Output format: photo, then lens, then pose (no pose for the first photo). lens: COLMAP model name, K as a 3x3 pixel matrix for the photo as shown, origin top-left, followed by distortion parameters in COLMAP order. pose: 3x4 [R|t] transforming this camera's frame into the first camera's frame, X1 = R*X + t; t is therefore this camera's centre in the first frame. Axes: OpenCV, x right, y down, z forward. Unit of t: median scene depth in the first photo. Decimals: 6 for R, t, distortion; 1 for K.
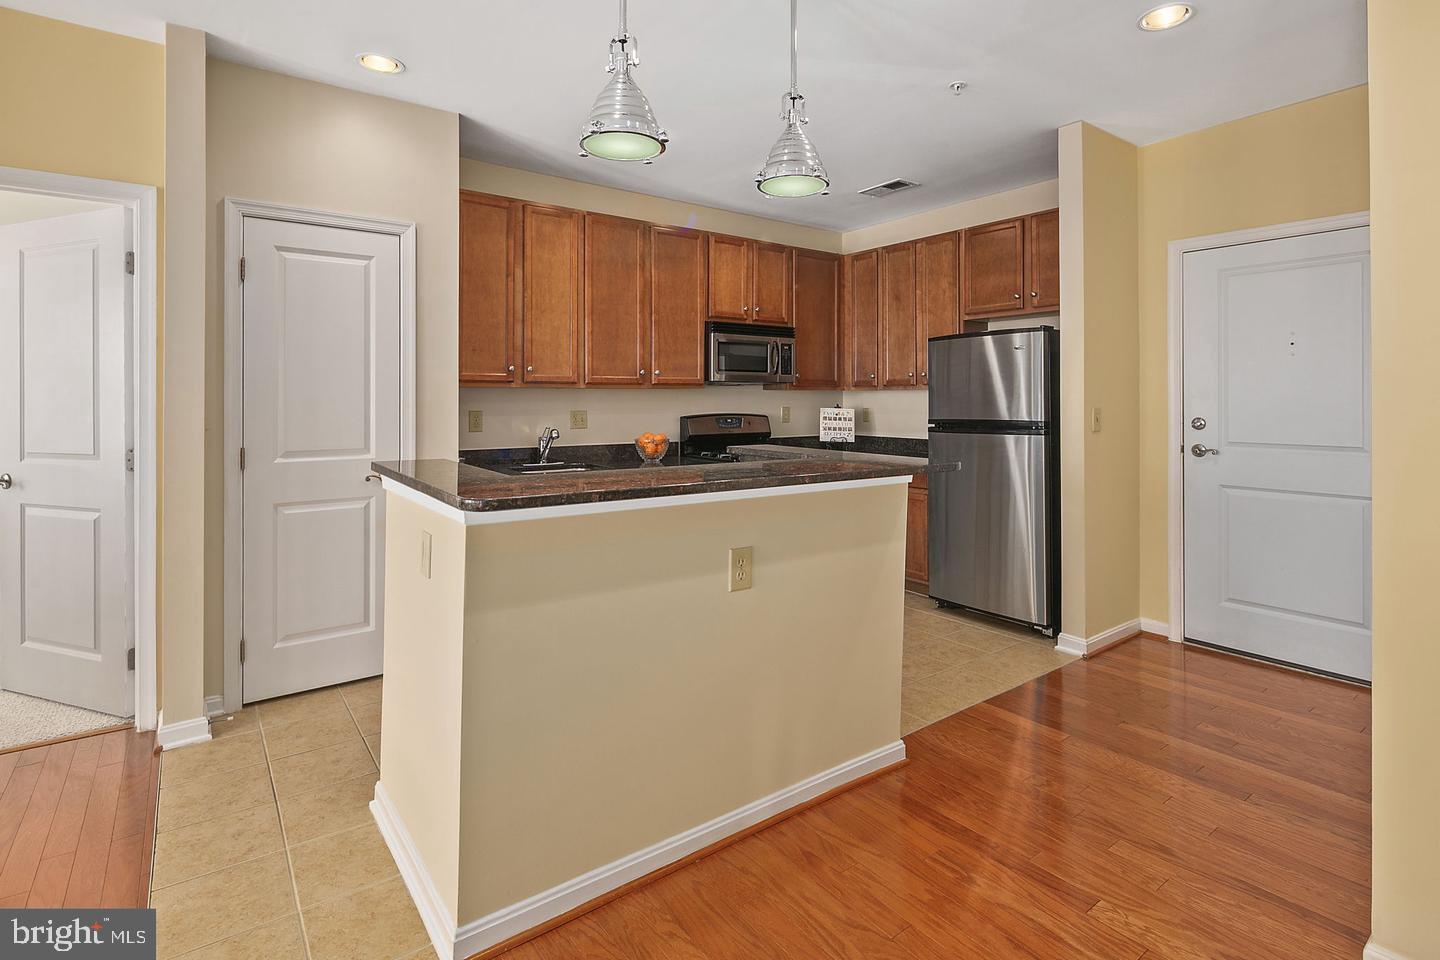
lens RADIAL K [[708.3, 0, 704.4], [0, 708.3, 385.4], [0, 0, 1]] dist [0.001985, -0.002606]
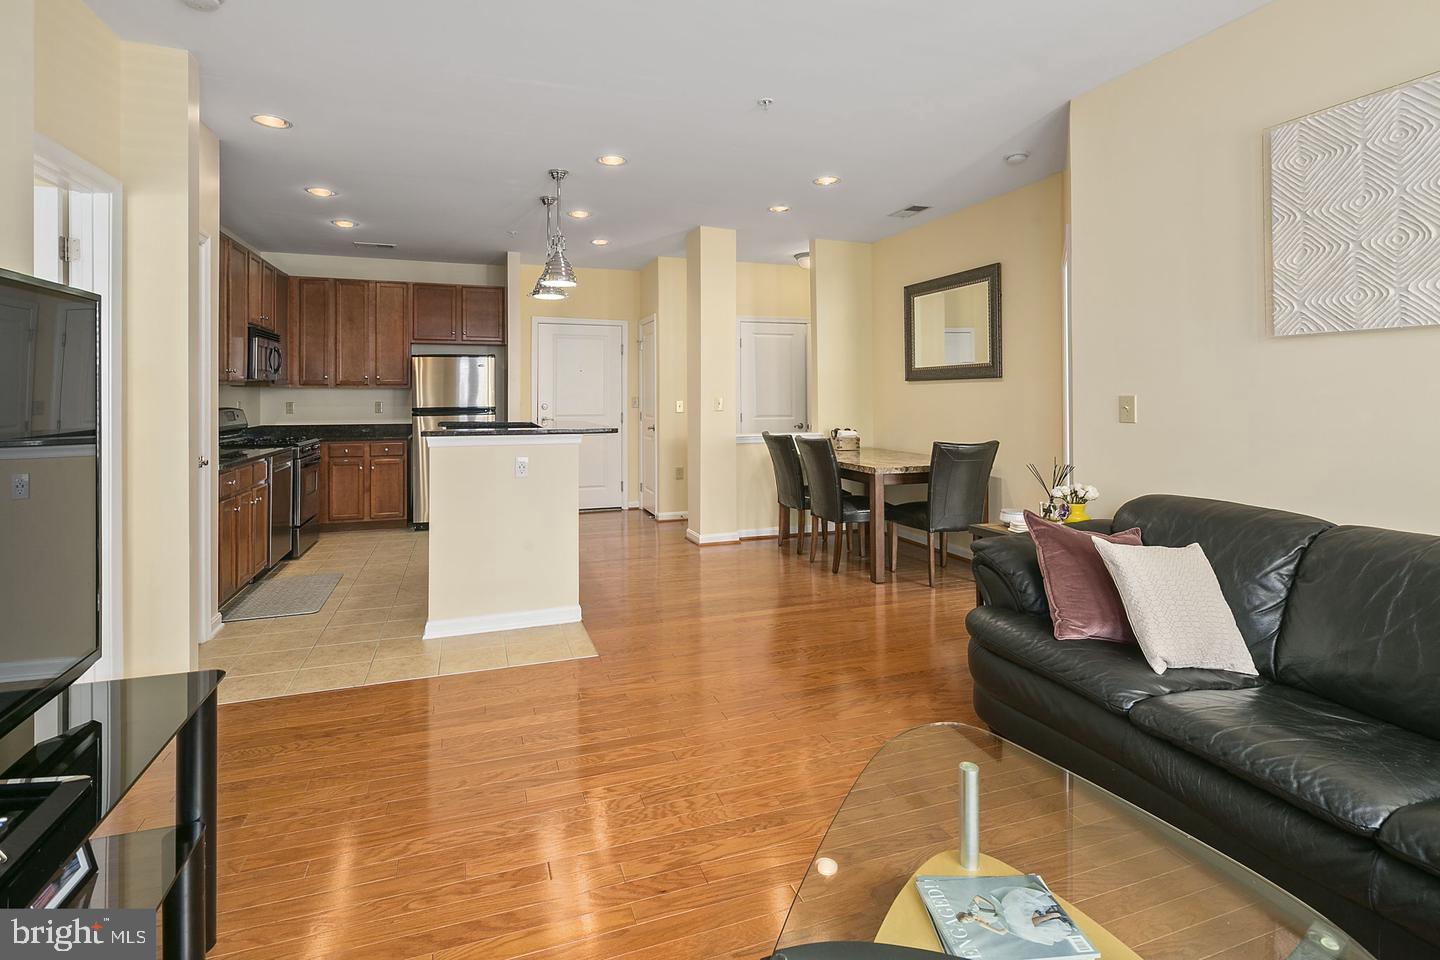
lens RADIAL K [[708.3, 0, 708.0], [0, 708.3, 390.4], [0, 0, 1]] dist [0.001985, -0.002606]
pose [[0.296432, 0.007372, 0.955025, -1.116273], [-0.017627, 0.999842, -0.002246, 0.002380], [-0.954891, -0.016168, 0.296515, -0.071646]]
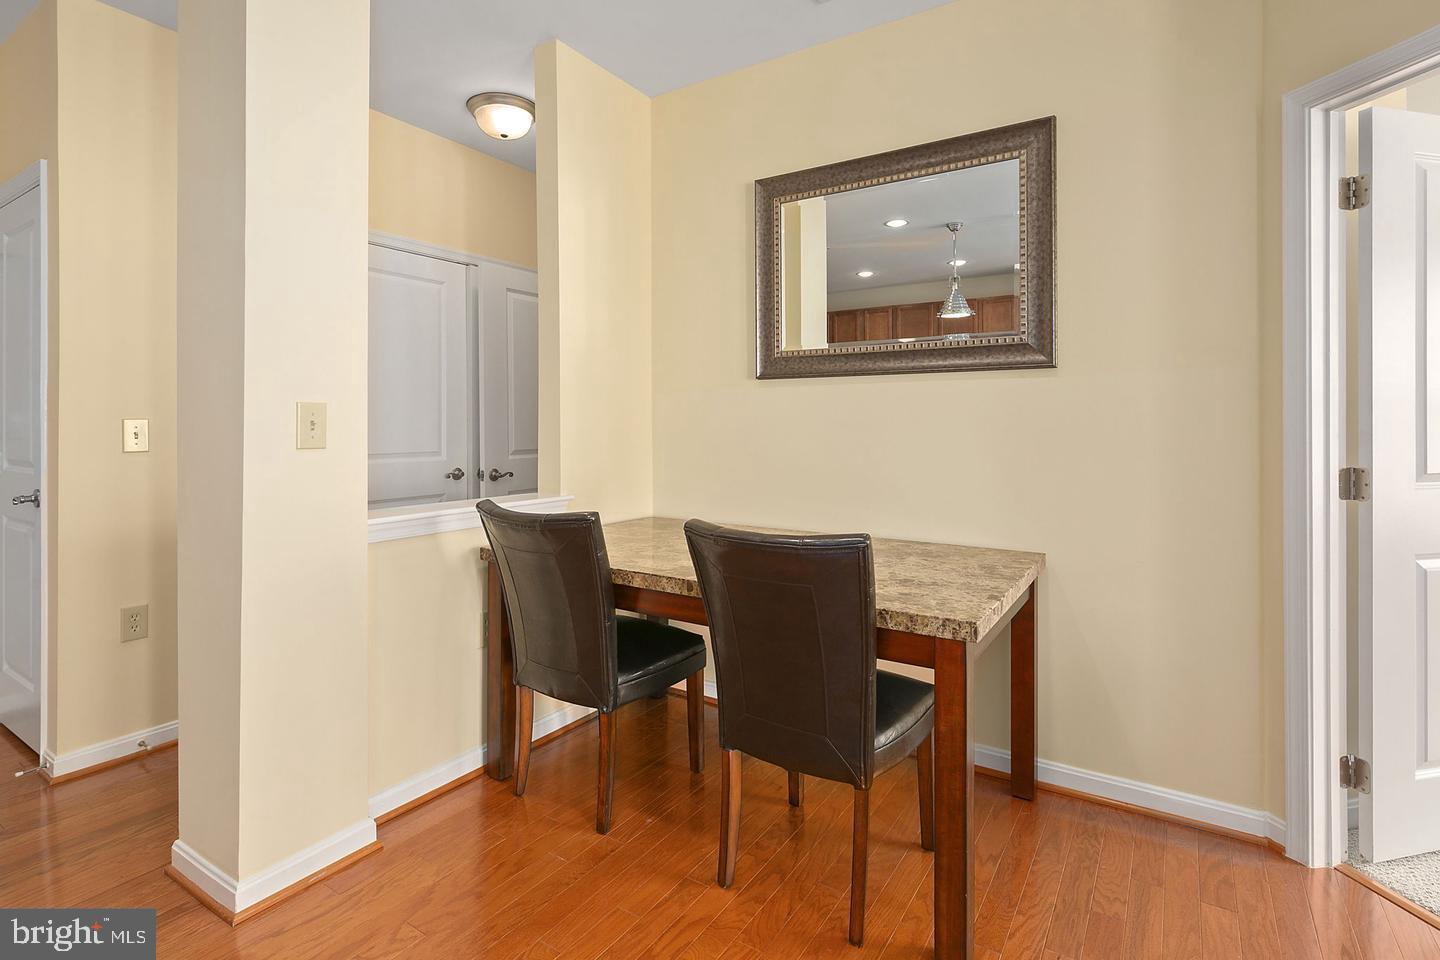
lens RADIAL K [[708.3, 0, 716.2], [0, 708.3, 418.1], [0, 0, 1]] dist [0.001985, -0.002606]
pose [[-0.357274, 0.007992, 0.933965, -0.145866], [-0.019936, 0.999670, -0.016181, 0.026272], [-0.933787, -0.024401, -0.356997, 0.291449]]
